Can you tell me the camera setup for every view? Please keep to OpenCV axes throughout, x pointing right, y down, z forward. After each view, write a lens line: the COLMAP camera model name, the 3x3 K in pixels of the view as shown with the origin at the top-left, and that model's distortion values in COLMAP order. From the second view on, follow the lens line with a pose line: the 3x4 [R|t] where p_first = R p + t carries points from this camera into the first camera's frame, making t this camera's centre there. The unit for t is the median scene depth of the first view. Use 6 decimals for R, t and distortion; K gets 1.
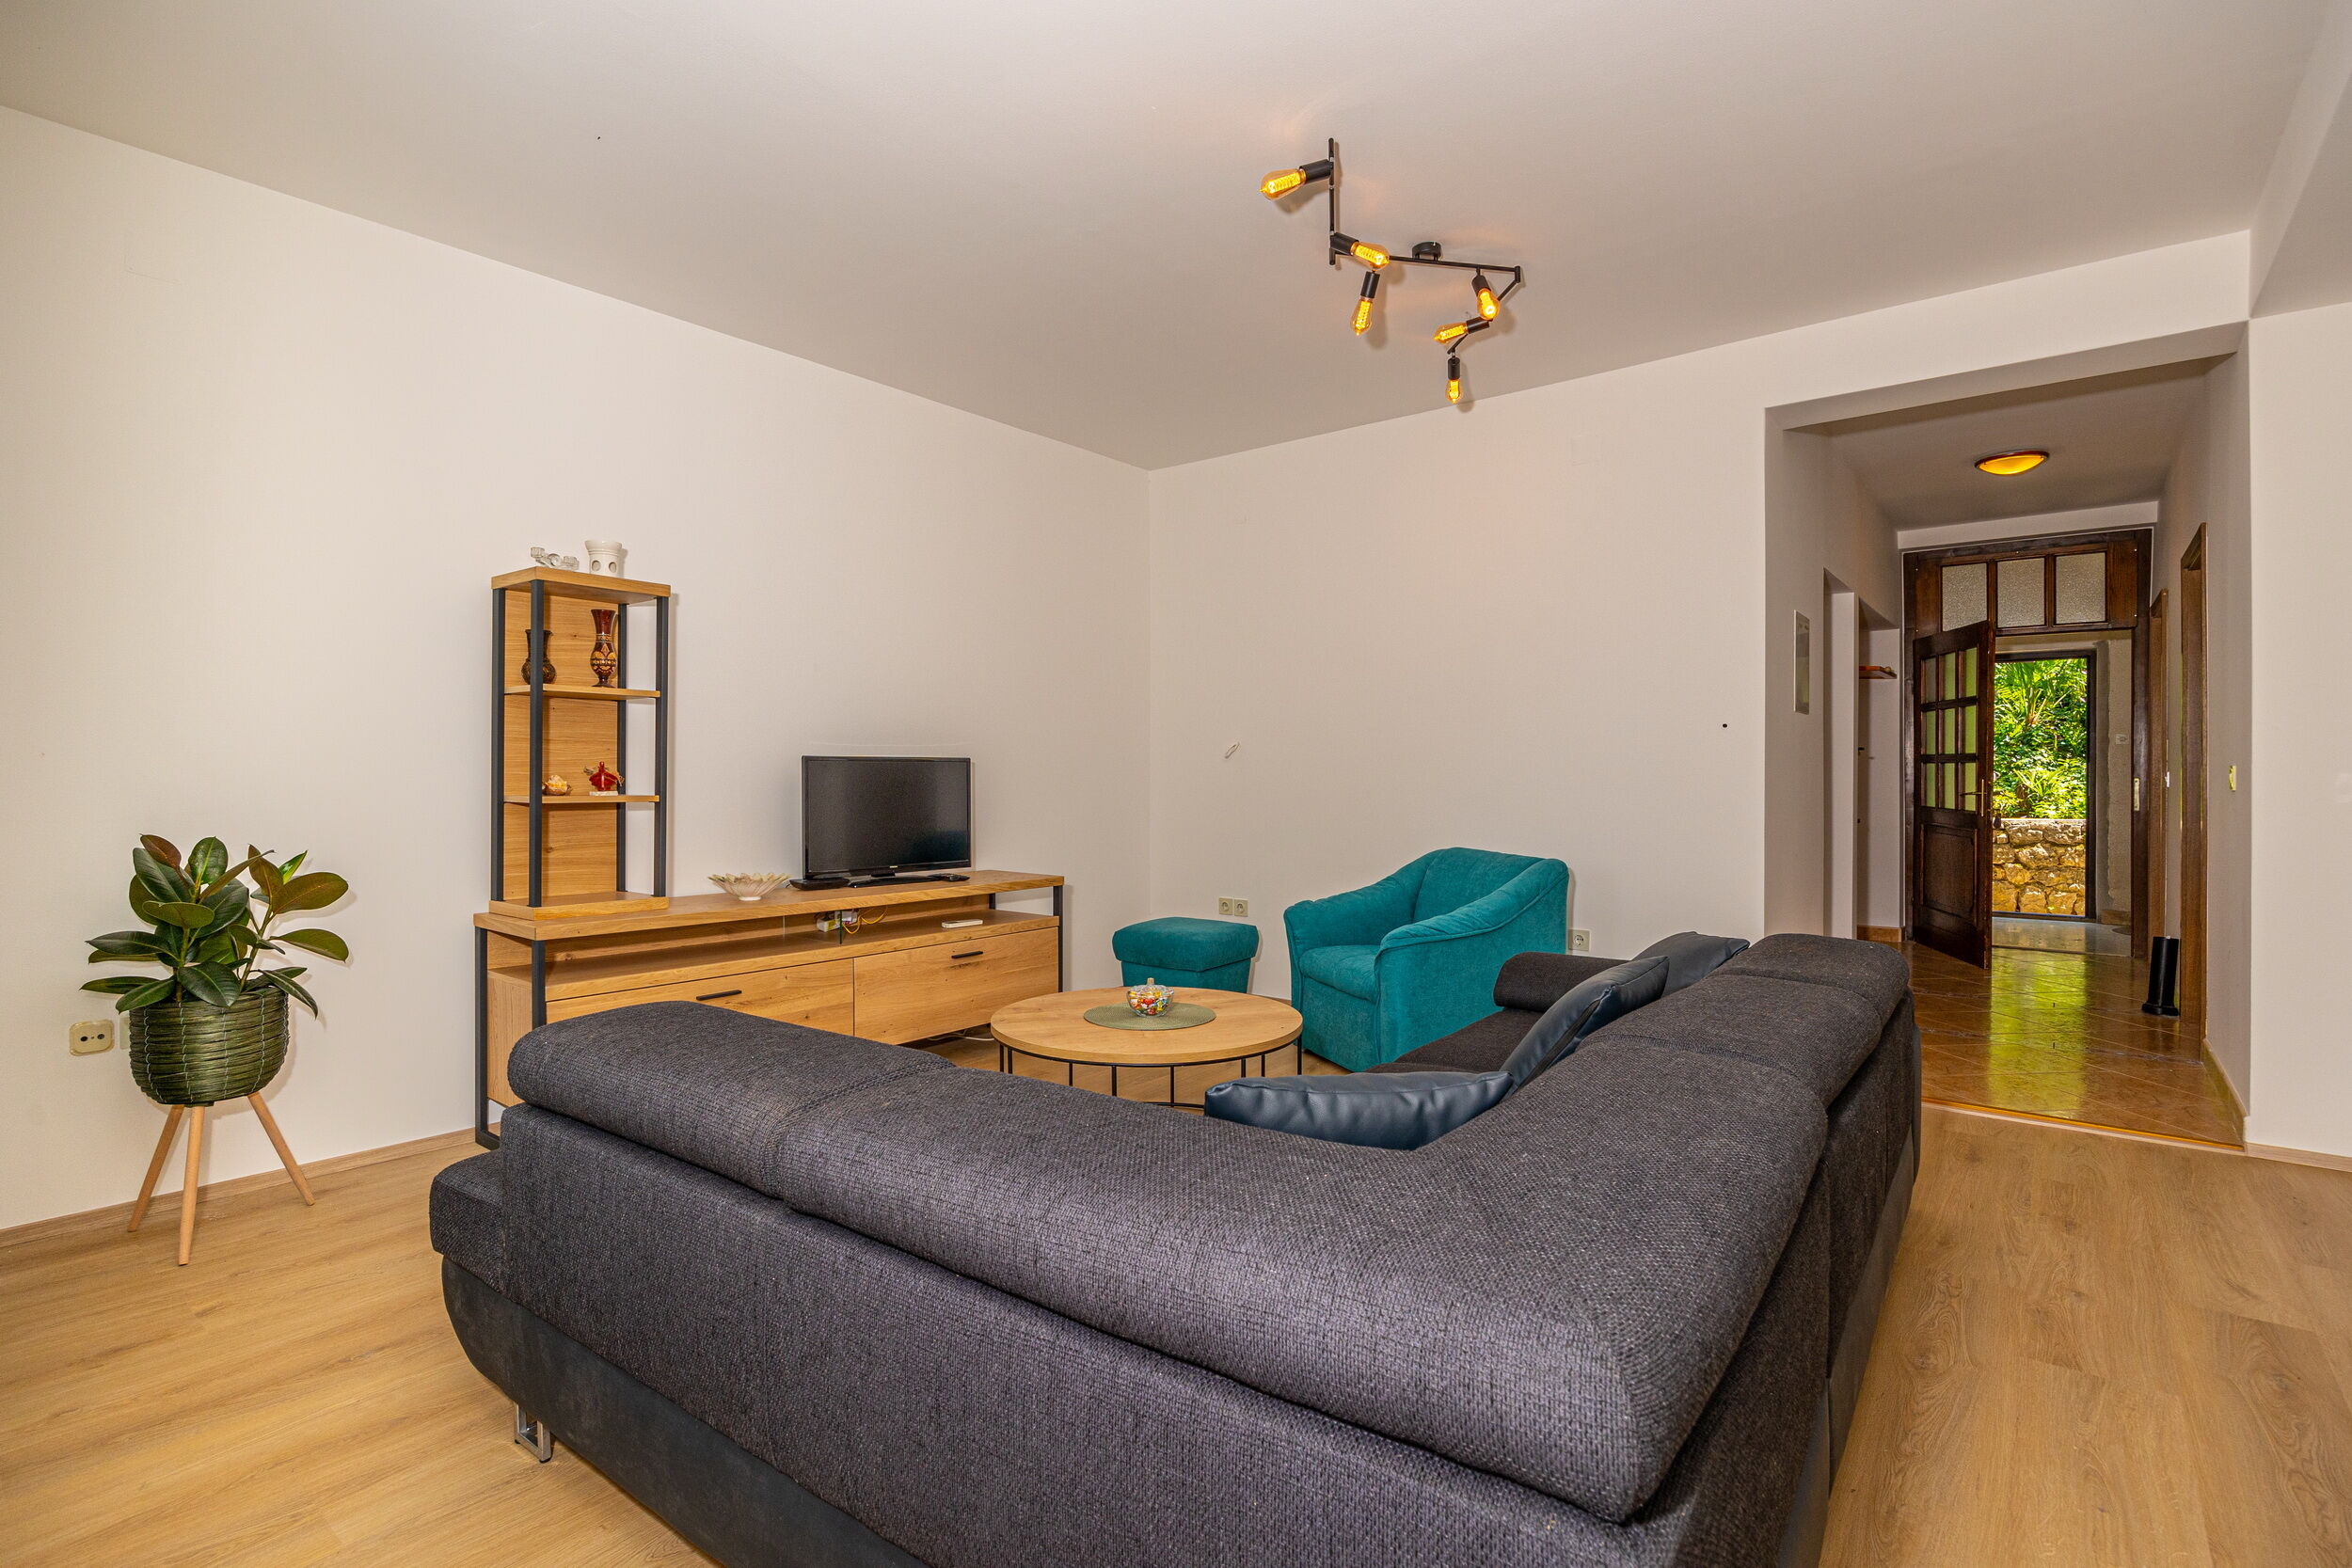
lens RADIAL K [[1127.3, 0, 1189.1], [0, 1127.3, 783.6], [0, 0, 1]] dist [-0.012997, 0.000469]
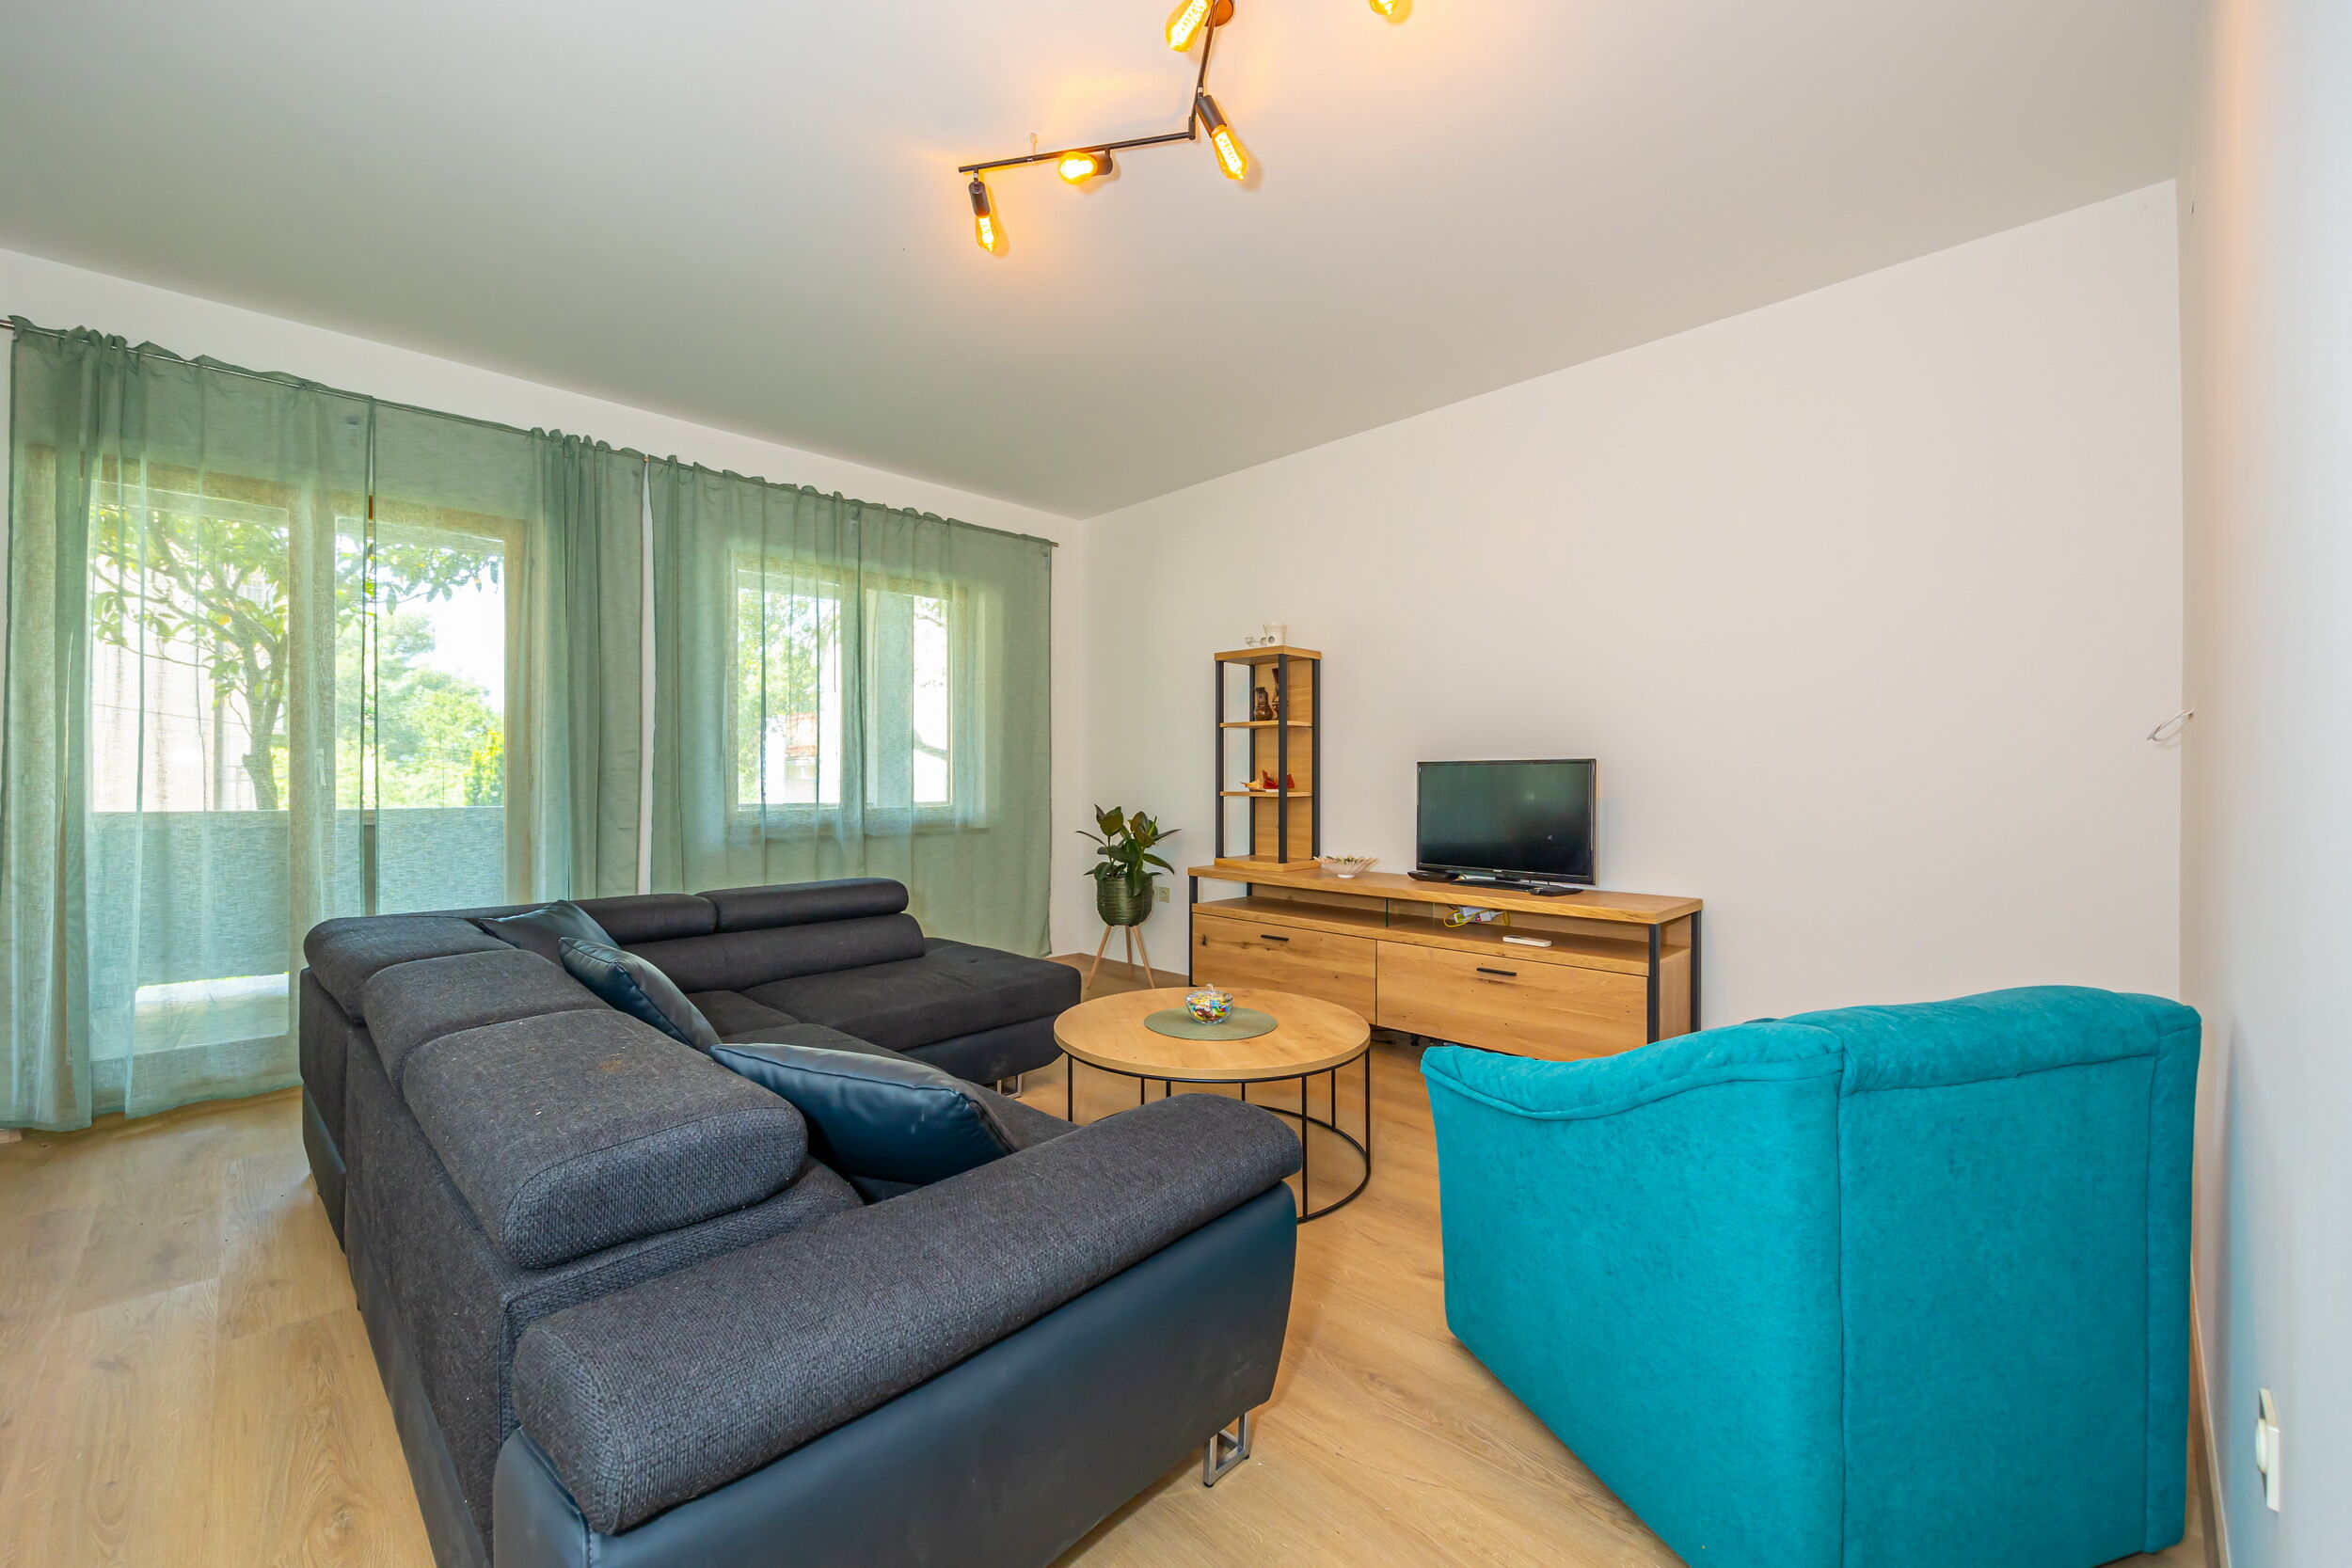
lens RADIAL K [[961.8, 0, 1159.7], [0, 961.8, 785.0], [0, 0, 1]] dist [0.001360, -0.001450]
pose [[-0.147711, 0.004391, -0.989021, 0.665672], [-0.008479, 0.999948, 0.005706, -0.004143], [0.988994, 0.009228, -0.147666, 0.892189]]
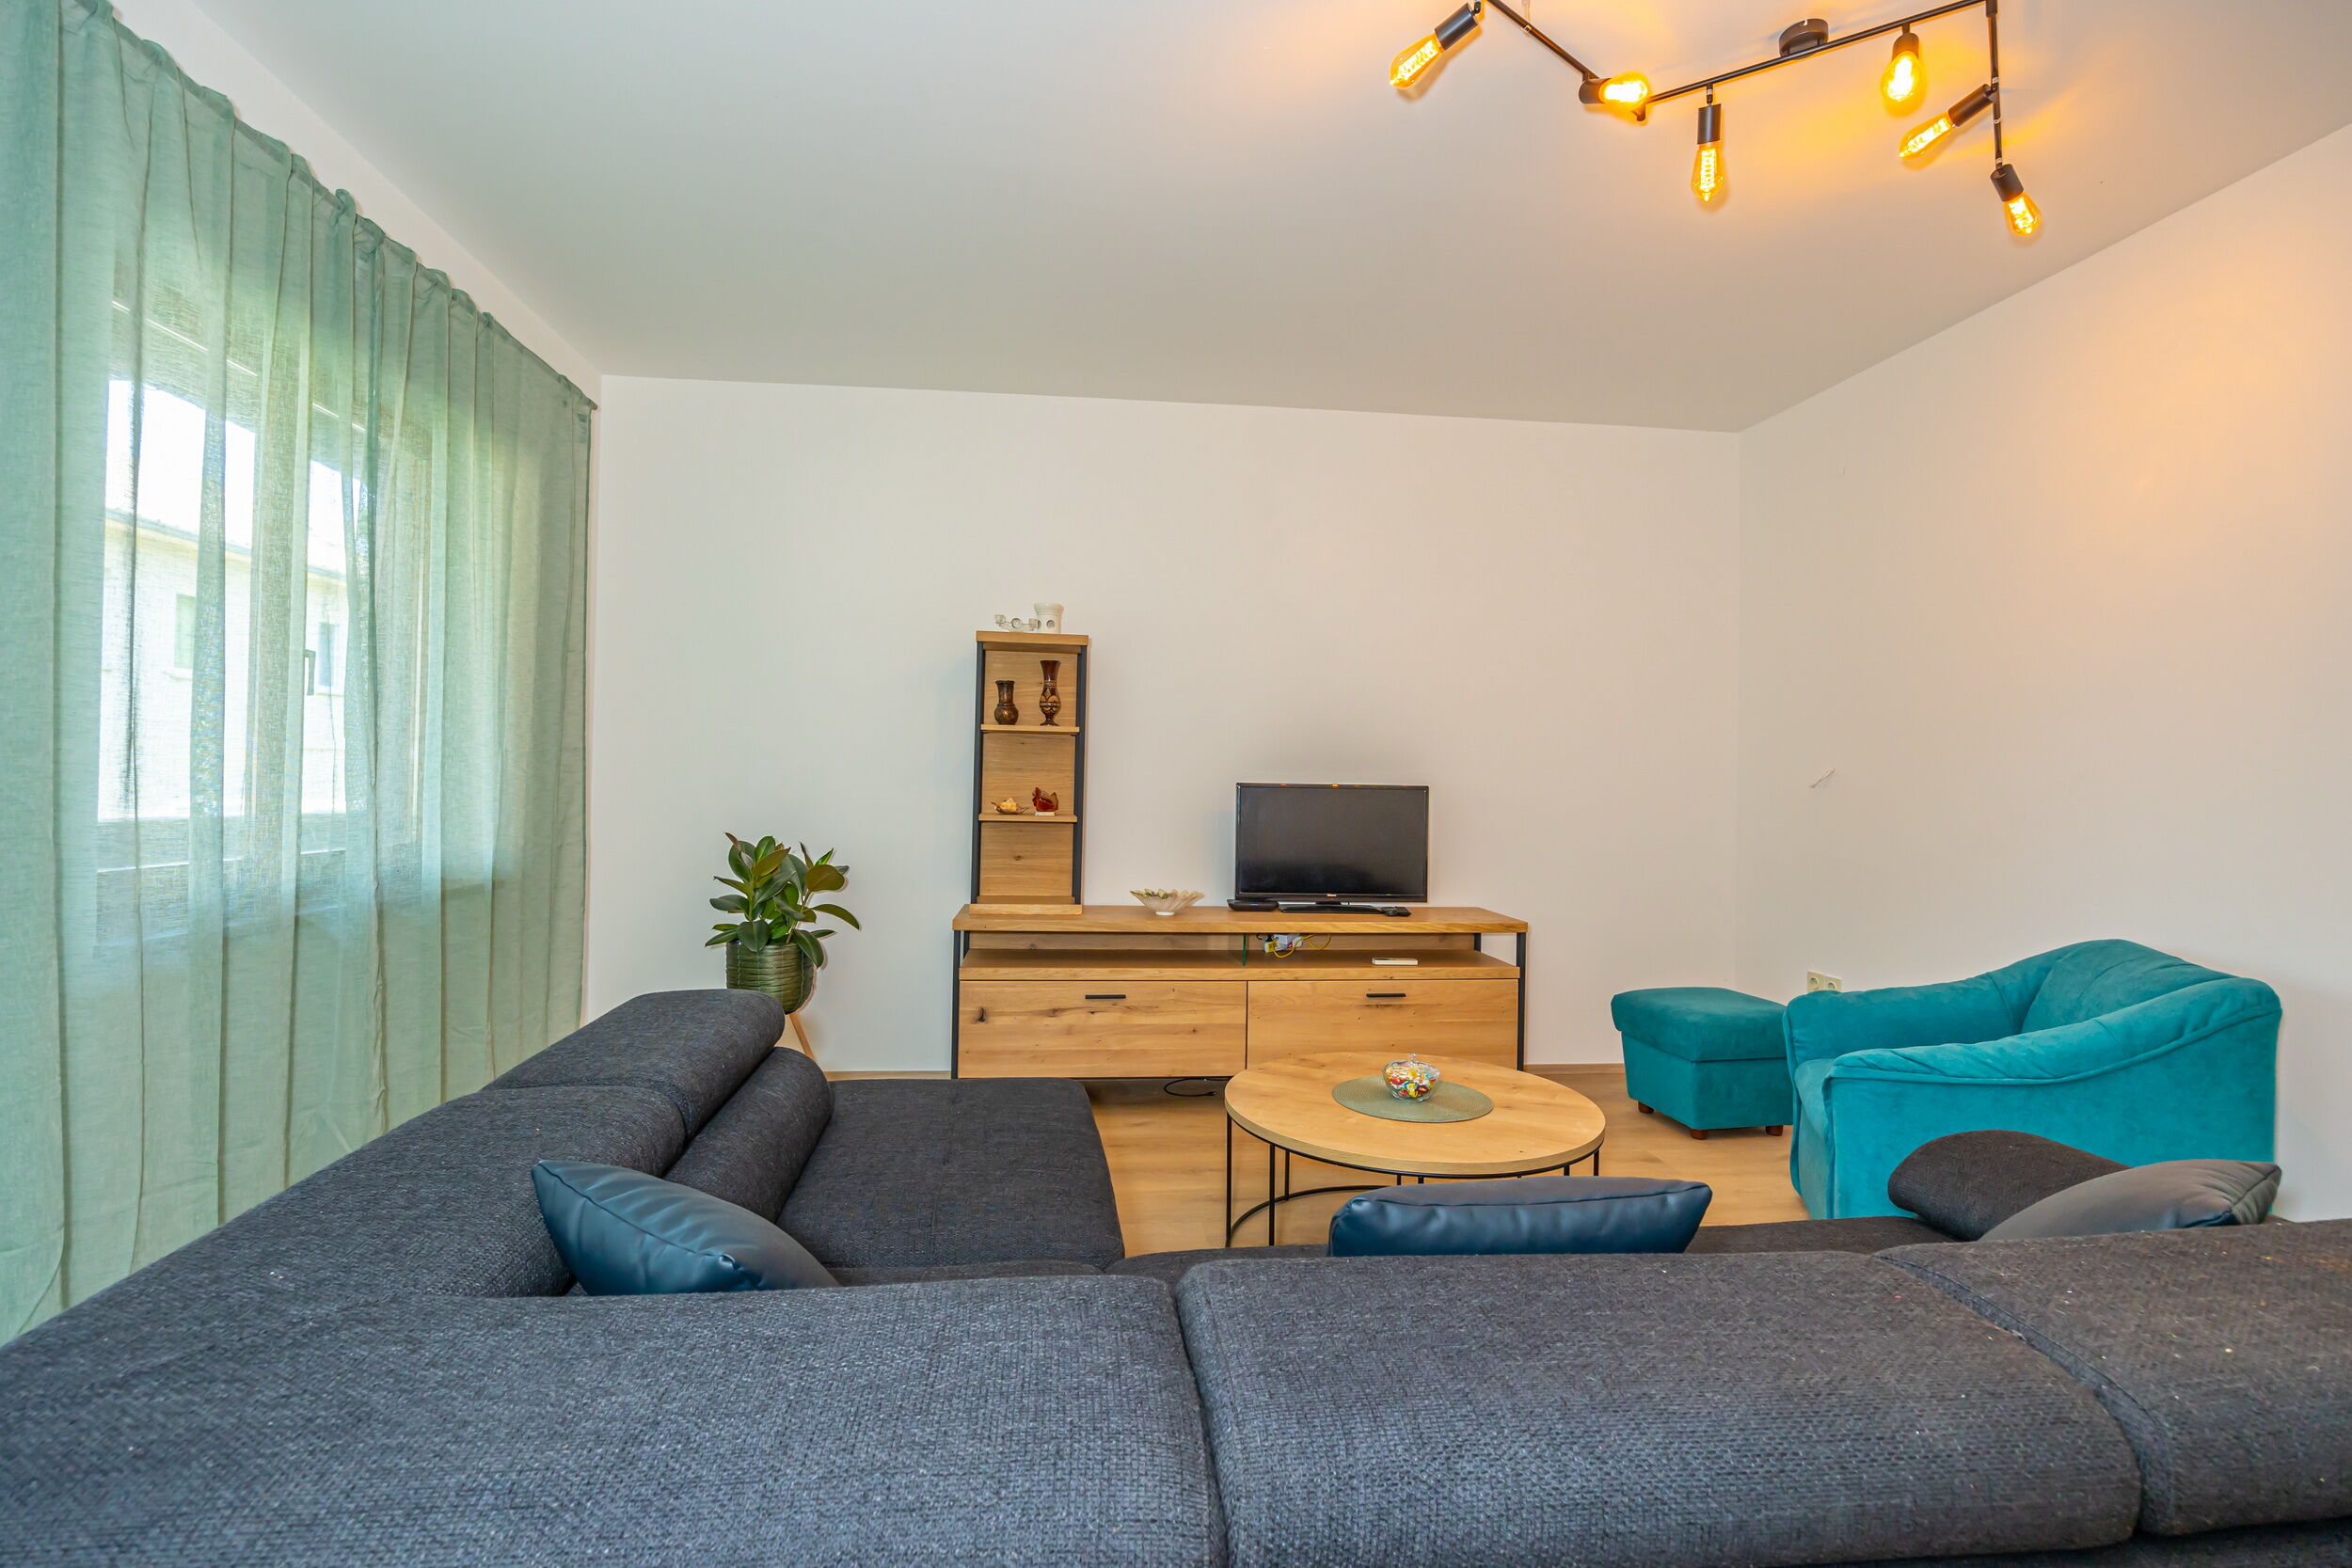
lens RADIAL K [[1078.1, 0, 1171.1], [0, 1078.1, 778.9], [0, 0, 1]] dist [-0.016204, 0.001732]
pose [[0.694523, 0.007768, -0.719429, 0.345065], [-0.022143, 0.999699, -0.010582, -0.016452], [0.719130, 0.023279, 0.694486, 0.255162]]
